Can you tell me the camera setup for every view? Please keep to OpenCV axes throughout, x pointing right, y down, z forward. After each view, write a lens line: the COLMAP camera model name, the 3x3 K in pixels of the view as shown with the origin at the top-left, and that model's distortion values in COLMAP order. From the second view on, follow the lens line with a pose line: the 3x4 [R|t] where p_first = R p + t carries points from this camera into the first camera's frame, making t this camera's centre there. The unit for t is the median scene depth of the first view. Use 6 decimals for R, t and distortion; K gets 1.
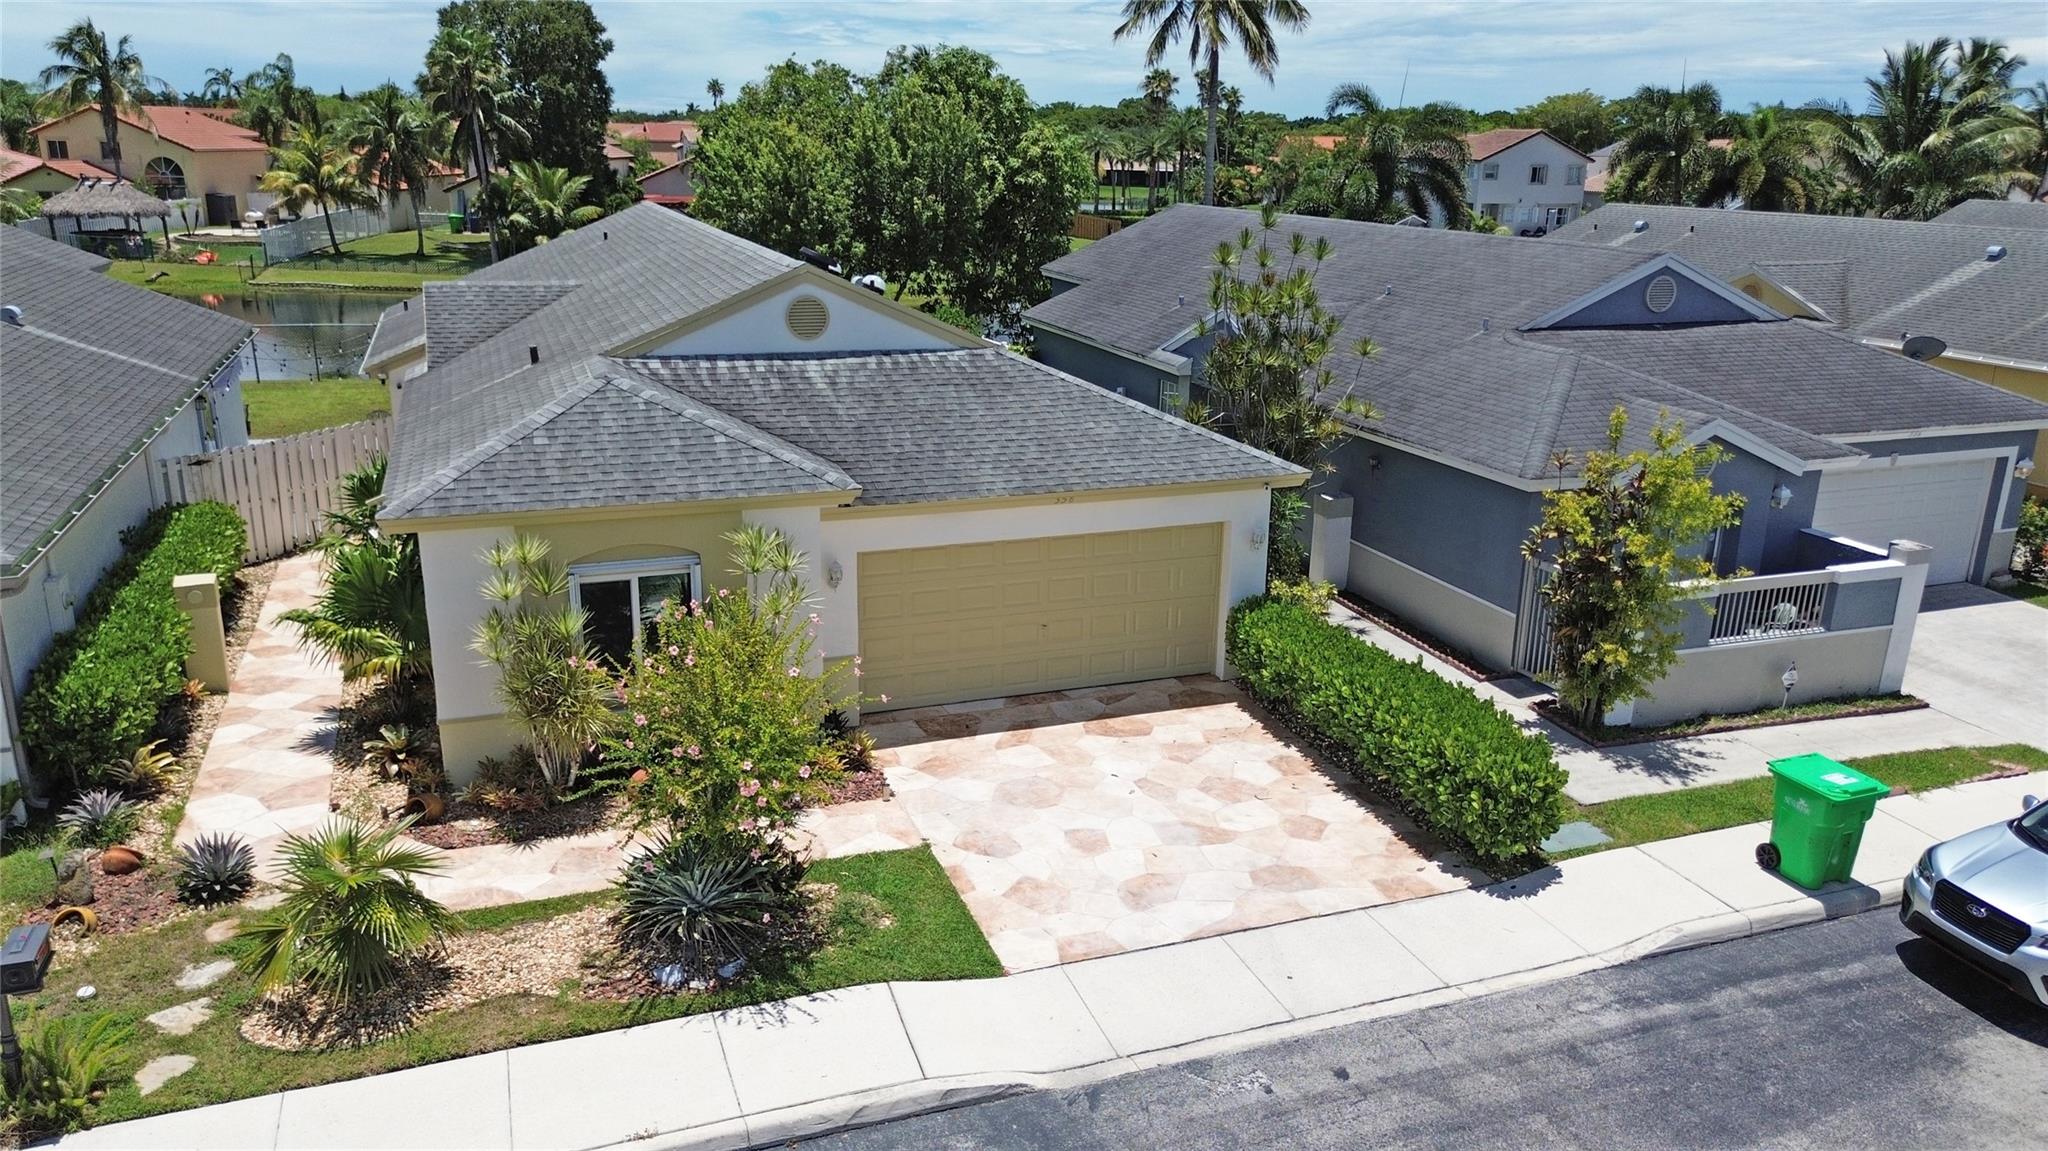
lens RADIAL K [[1471.3, 0, 1024.6], [0, 1471.3, 580.6], [0, 0, 1]] dist [0.050536, -0.040118]
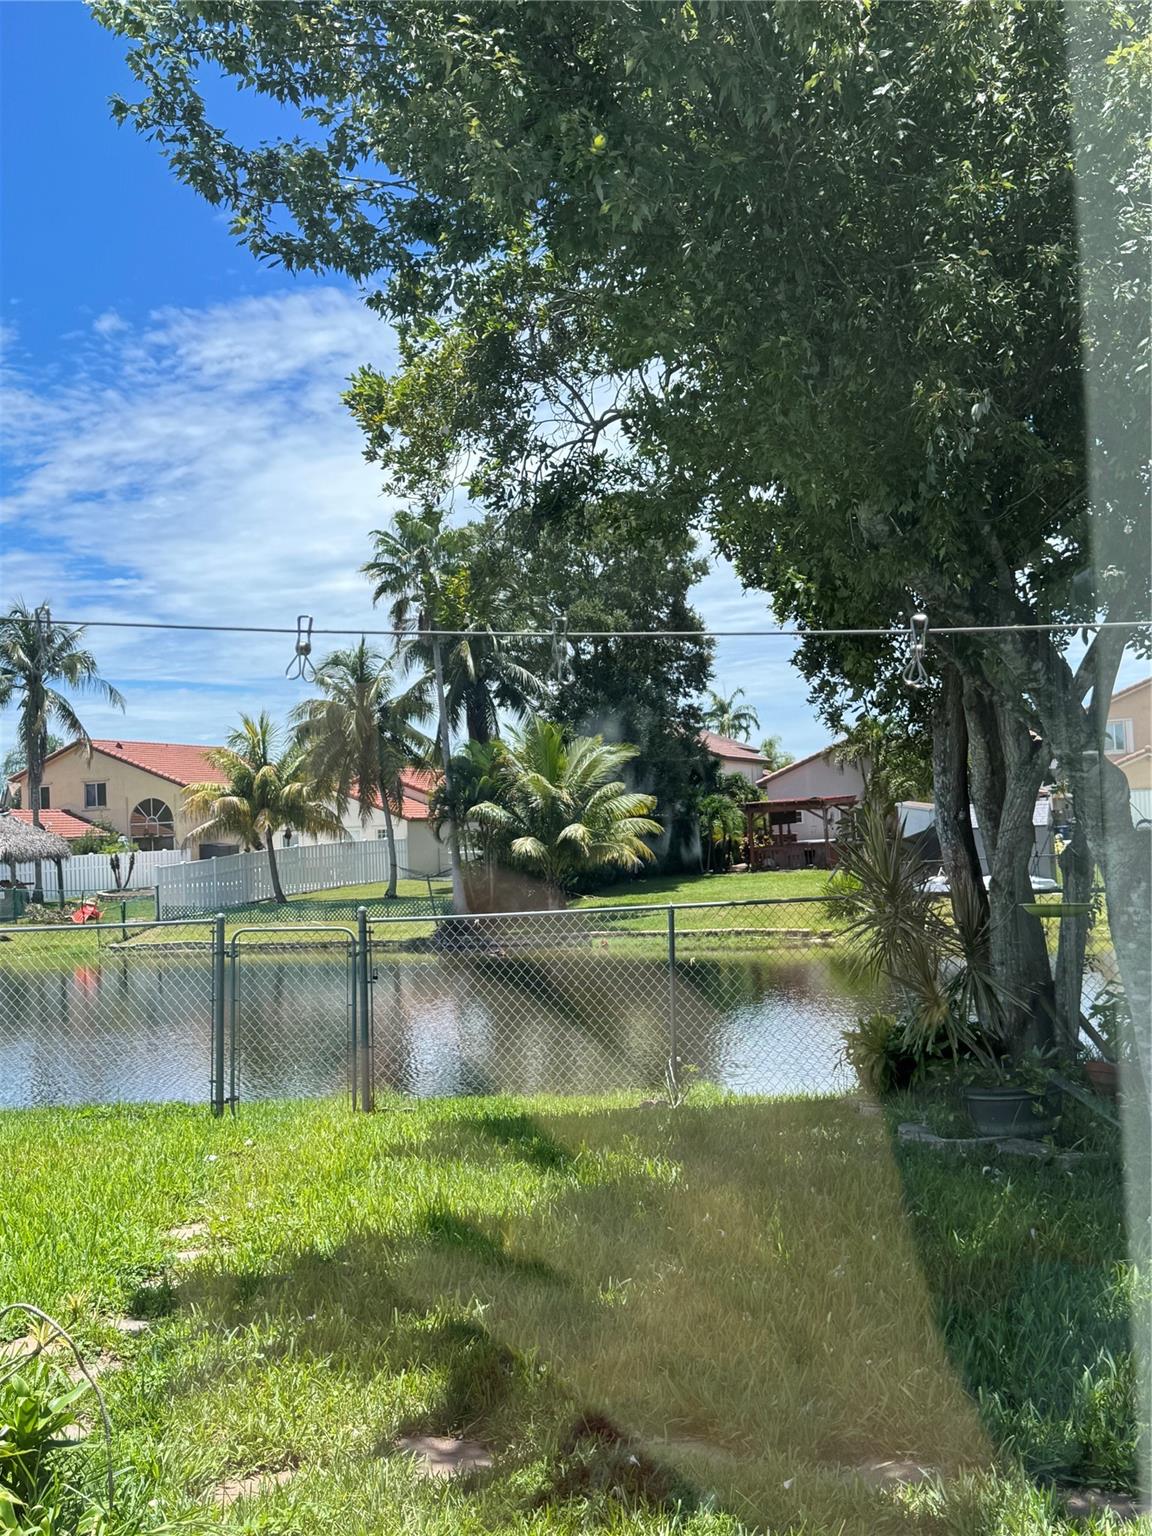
lens RADIAL K [[1618.0, 0, 576.6], [0, 1618.0, 762.4], [0, 0, 1]] dist [0.180268, 0.000000]
pose [[0.908258, -0.077817, -0.411111, -0.240175], [-0.061524, 0.947035, -0.315183, -0.285223], [0.413863, 0.311561, 0.855364, 1.934158]]
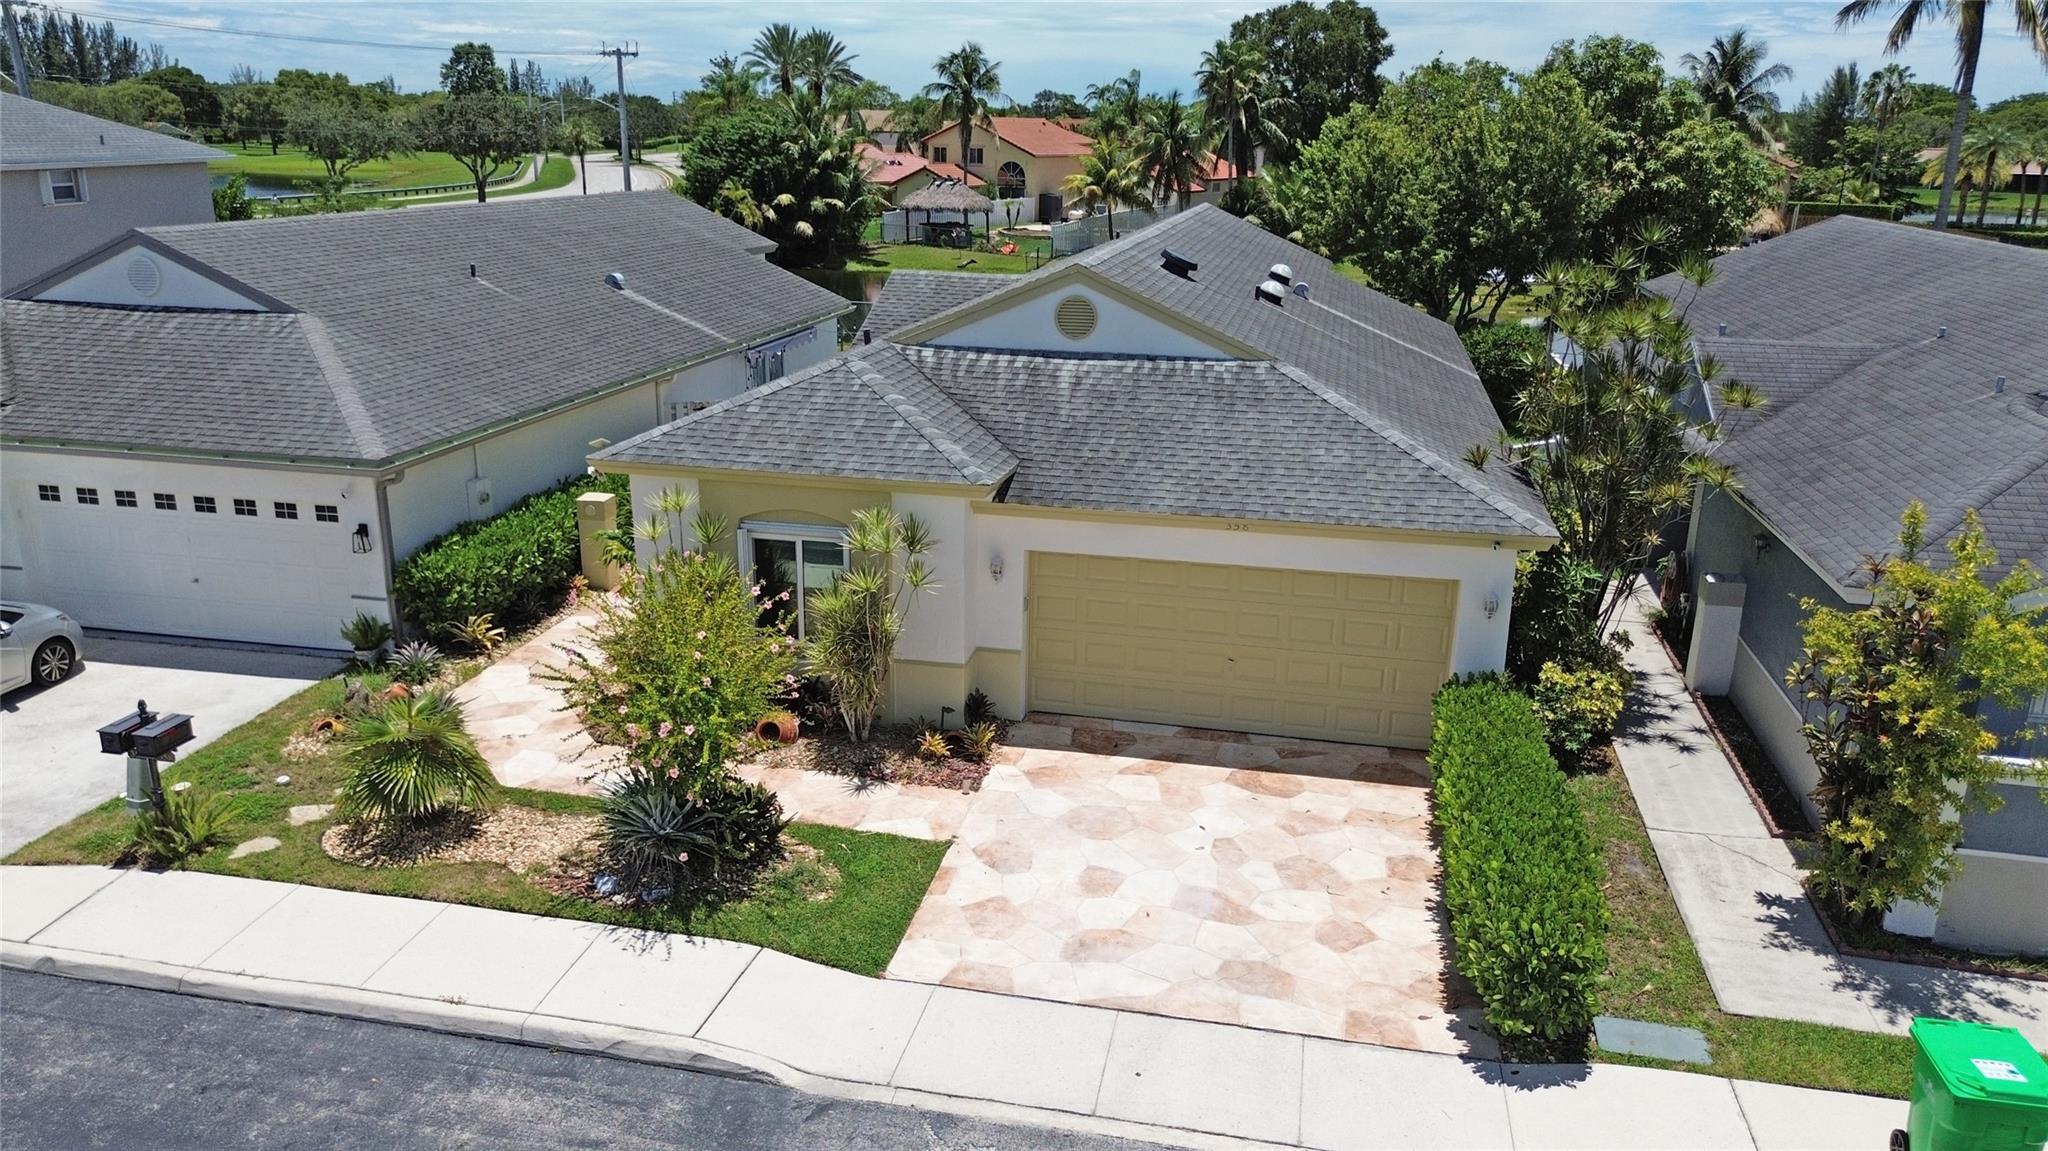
lens RADIAL K [[1471.3, 0, 1015.3], [0, 1471.3, 575.5], [0, 0, 1]] dist [0.050536, -0.040118]
pose [[0.840243, 0.152515, -0.520318, 0.394394], [-0.155513, 0.987095, 0.038203, -0.038286], [0.519430, 0.048817, 0.853118, 0.134898]]
